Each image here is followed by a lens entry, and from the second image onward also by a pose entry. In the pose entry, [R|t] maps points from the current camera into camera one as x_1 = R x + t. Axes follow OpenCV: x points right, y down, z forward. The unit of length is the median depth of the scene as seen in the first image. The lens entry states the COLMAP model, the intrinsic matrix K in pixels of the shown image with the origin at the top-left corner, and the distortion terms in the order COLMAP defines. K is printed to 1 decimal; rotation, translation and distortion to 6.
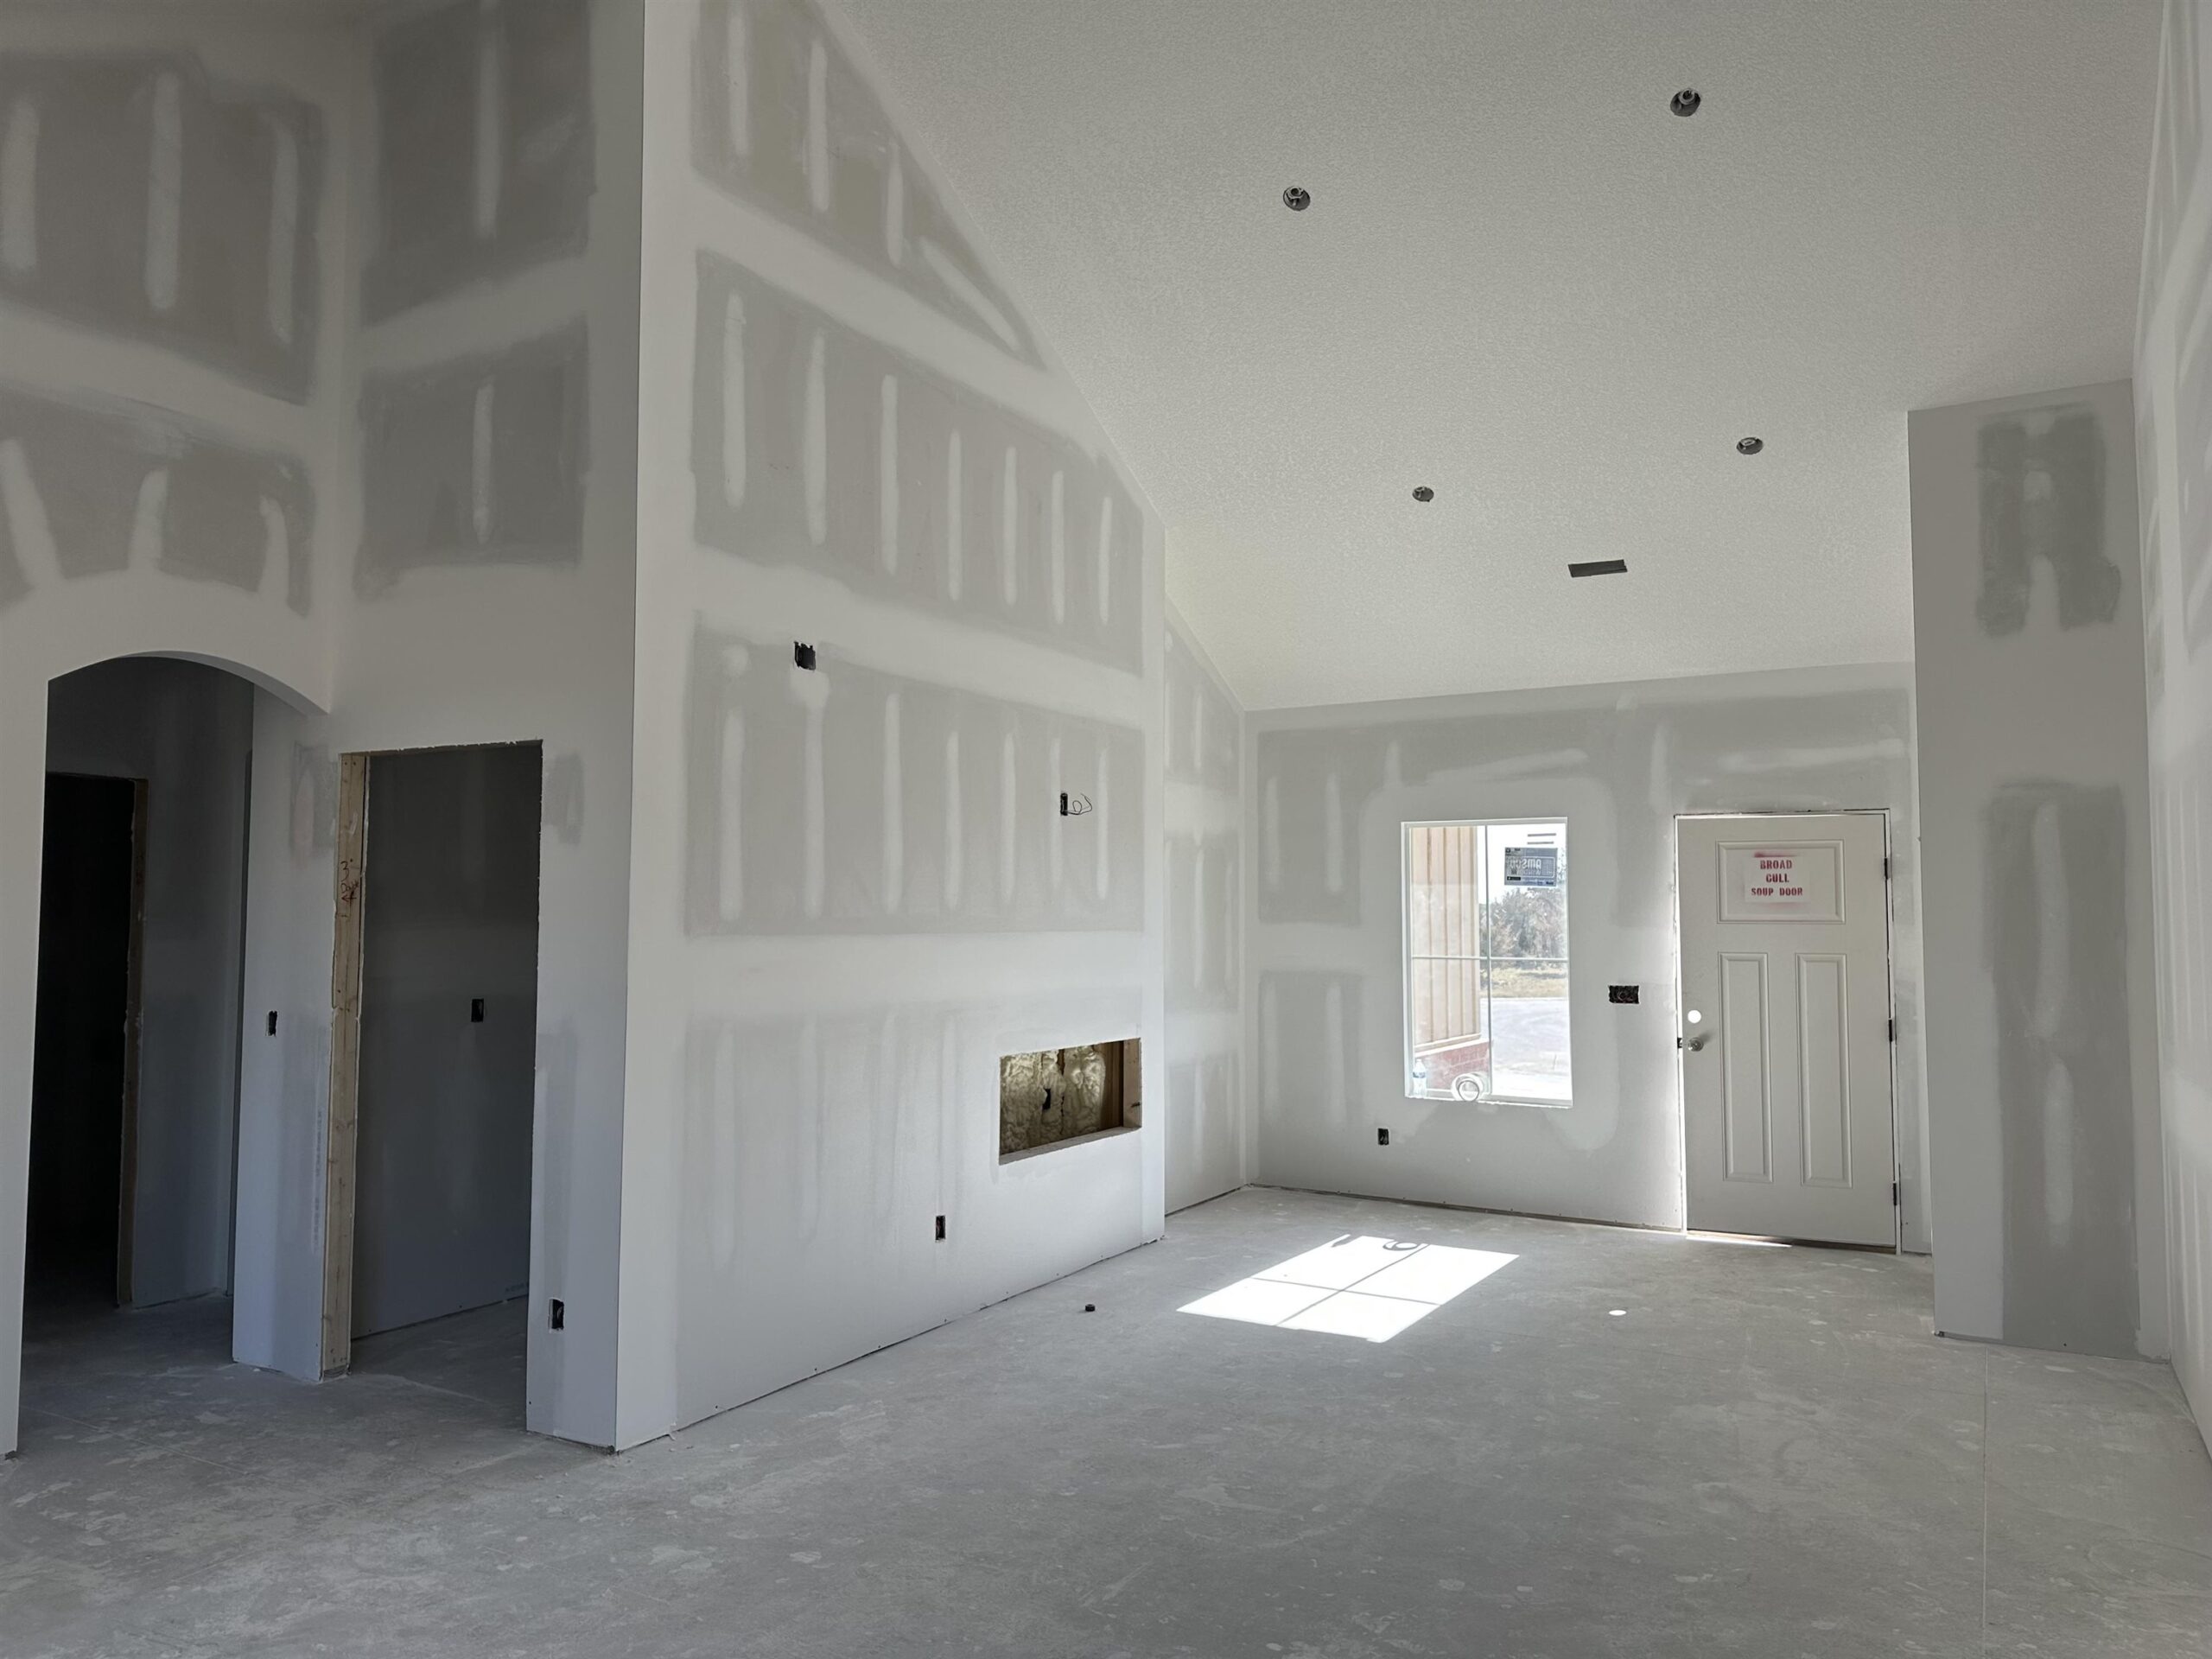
lens RADIAL K [[1544.7, 0, 1102.8], [0, 1544.7, 823.1], [0, 0, 1]] dist [0.056554, -0.057826]
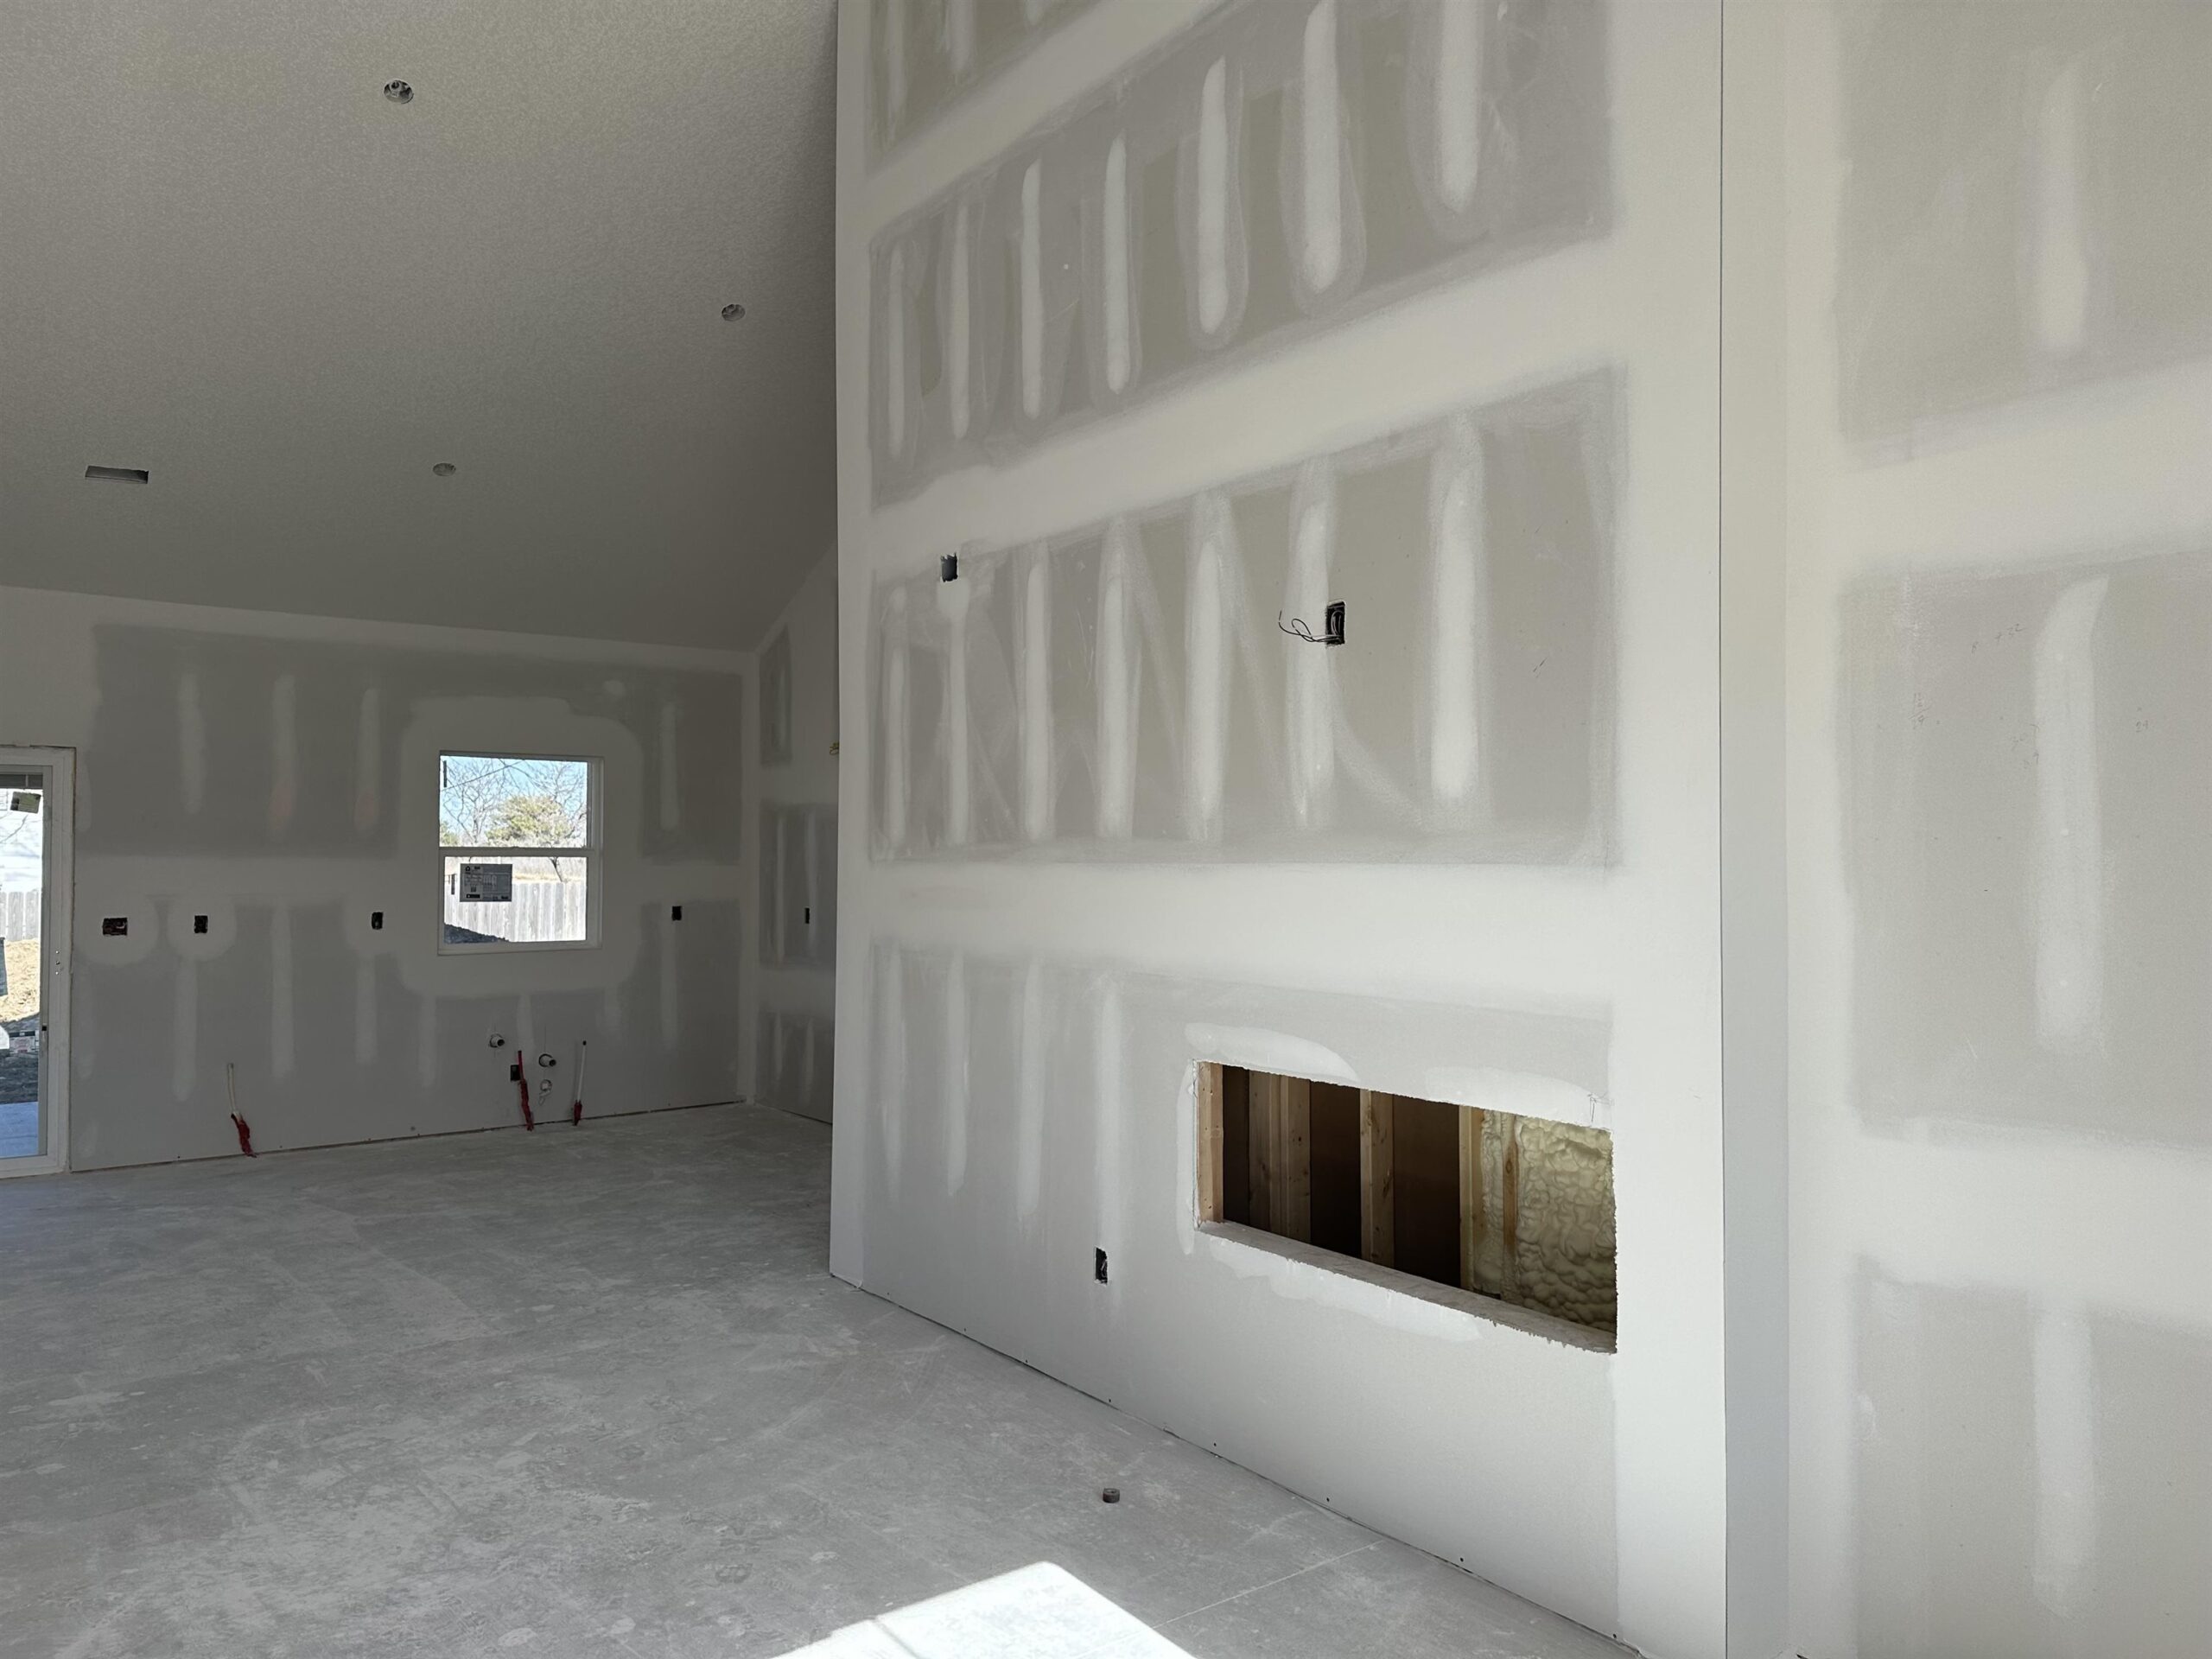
lens RADIAL K [[1549.3, 0, 1094.0], [0, 1549.3, 838.8], [0, 0, 1]] dist [0.049241, -0.053957]
pose [[-0.400416, -0.016612, -0.916183, 0.645043], [0.054785, 0.997613, -0.042032, 0.102778], [0.914694, -0.067024, -0.398550, 1.473169]]
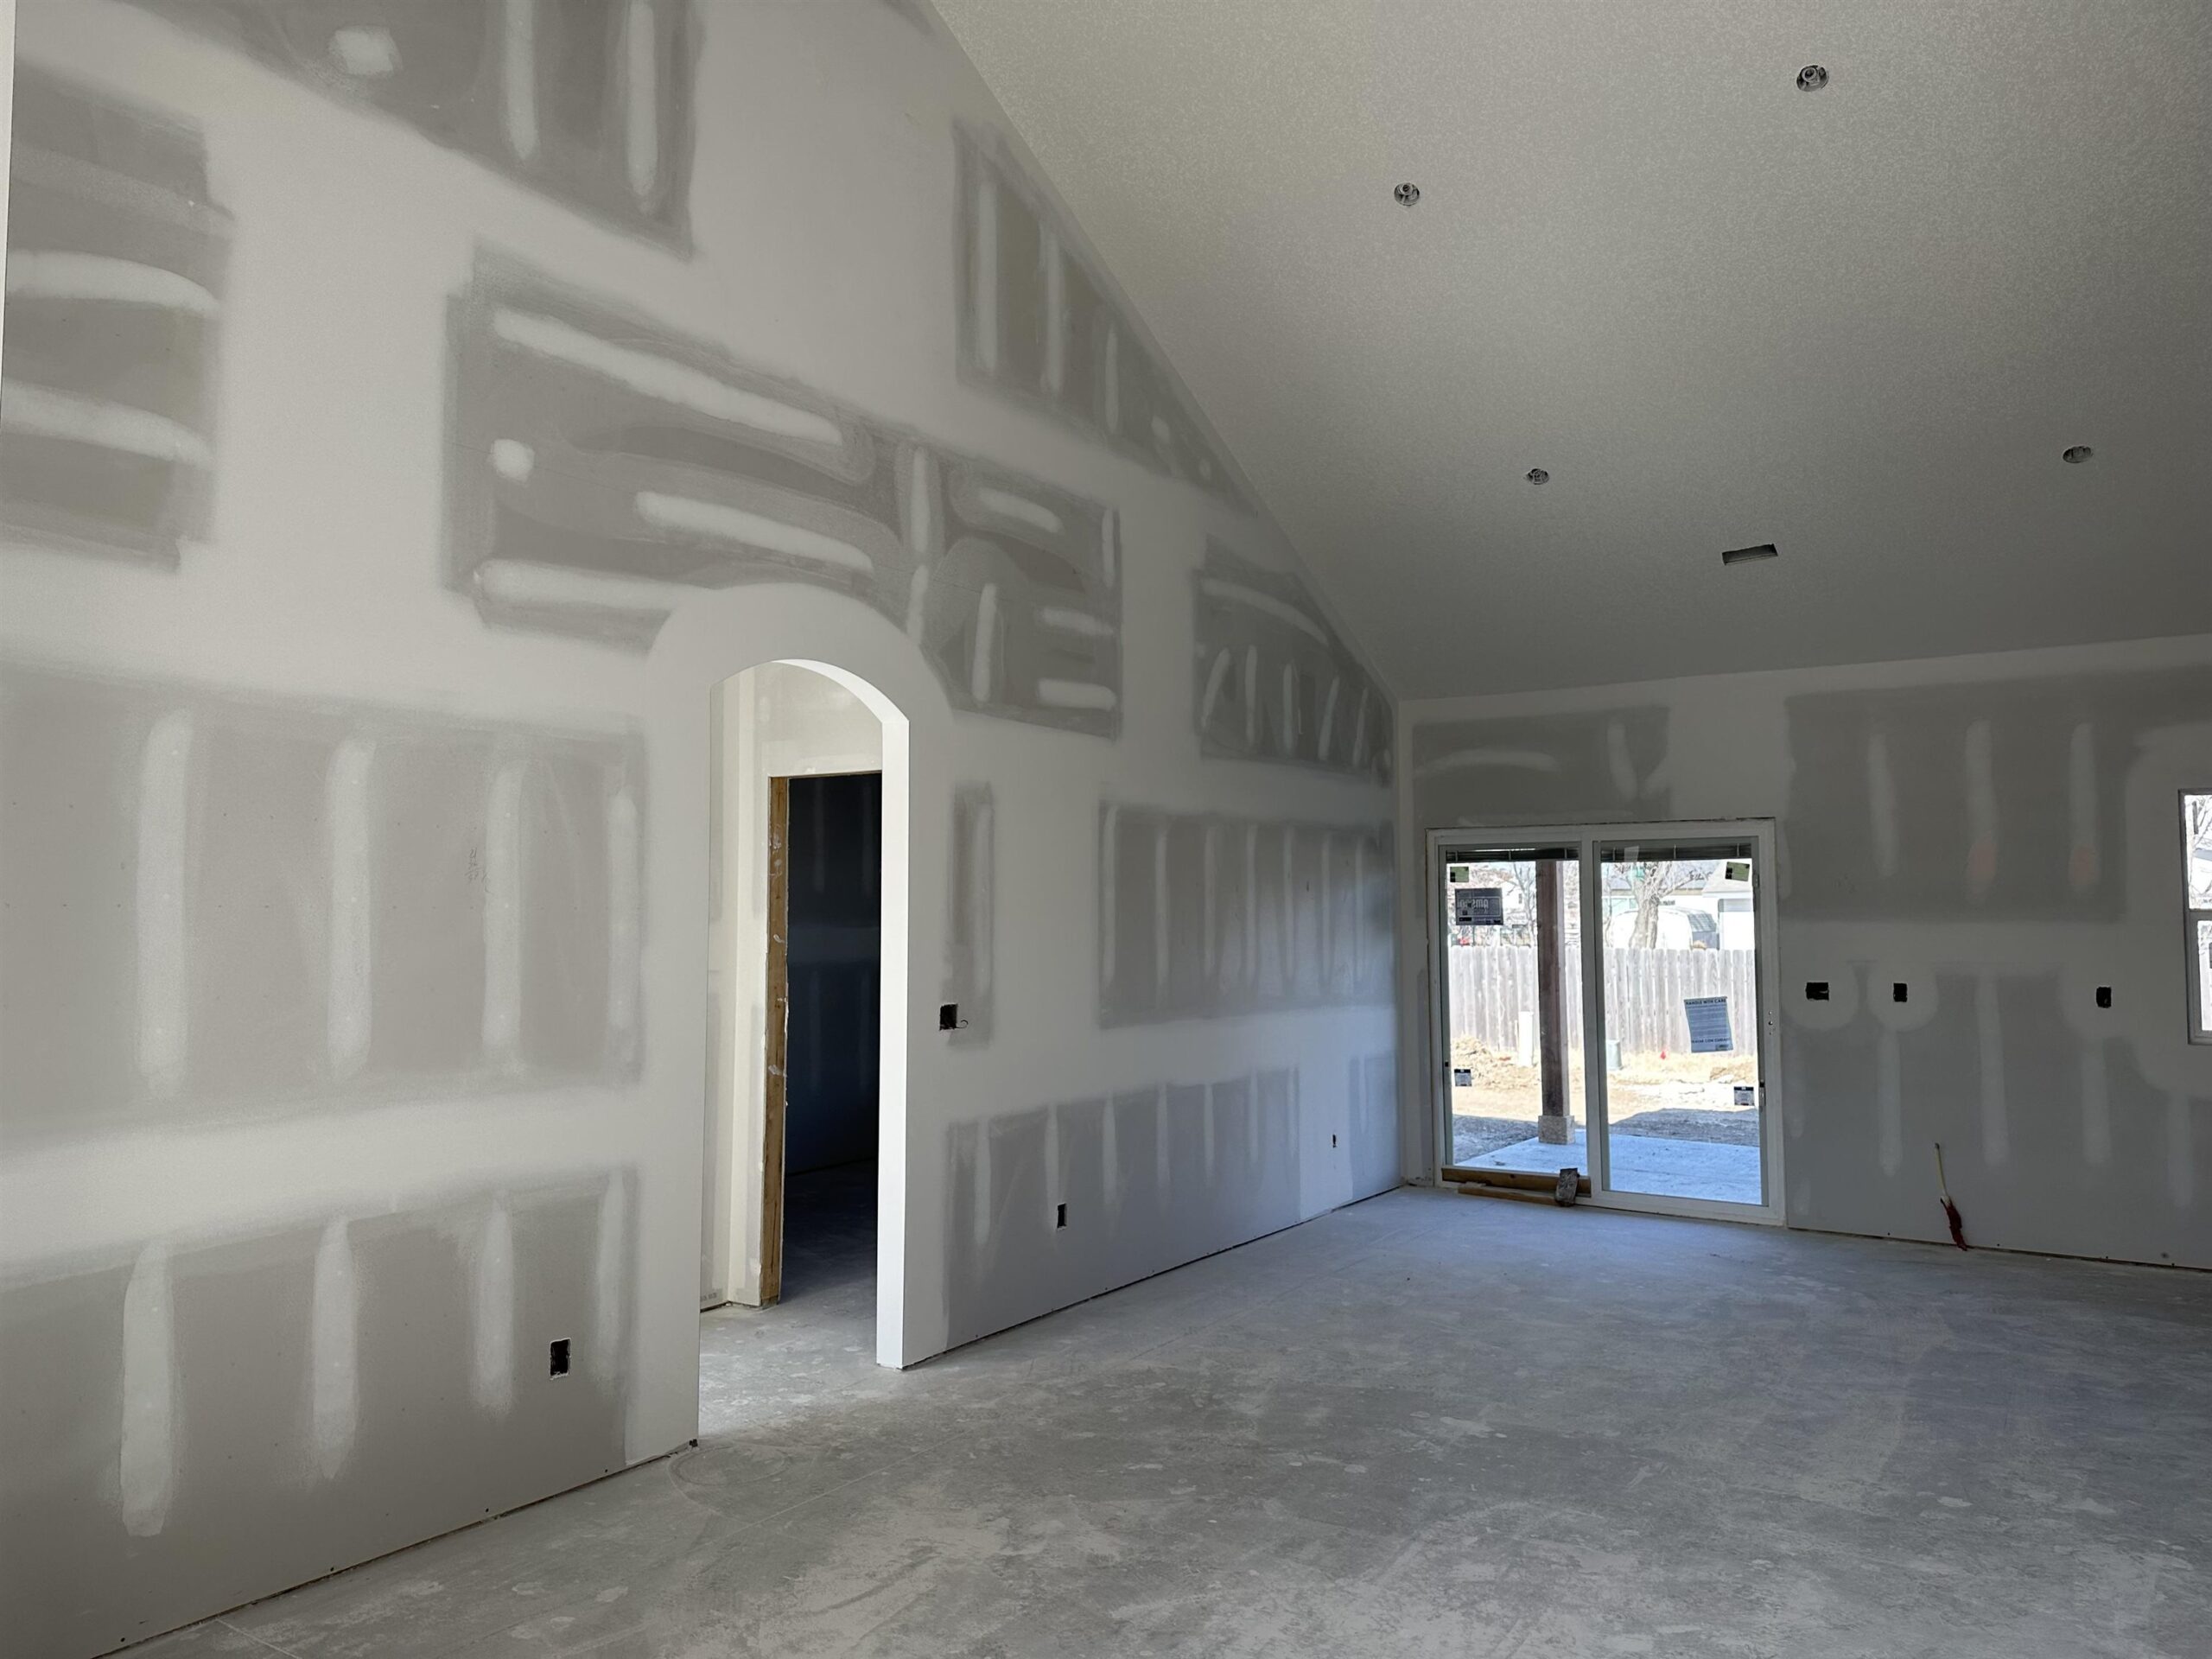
lens RADIAL K [[1544.7, 0, 1102.8], [0, 1544.7, 823.1], [0, 0, 1]] dist [0.056554, -0.057826]
pose [[-0.996286, 0.004452, 0.085996, 0.218701], [-0.006361, 0.992129, -0.125058, 0.104234], [-0.085876, -0.125141, -0.988415, 1.586356]]
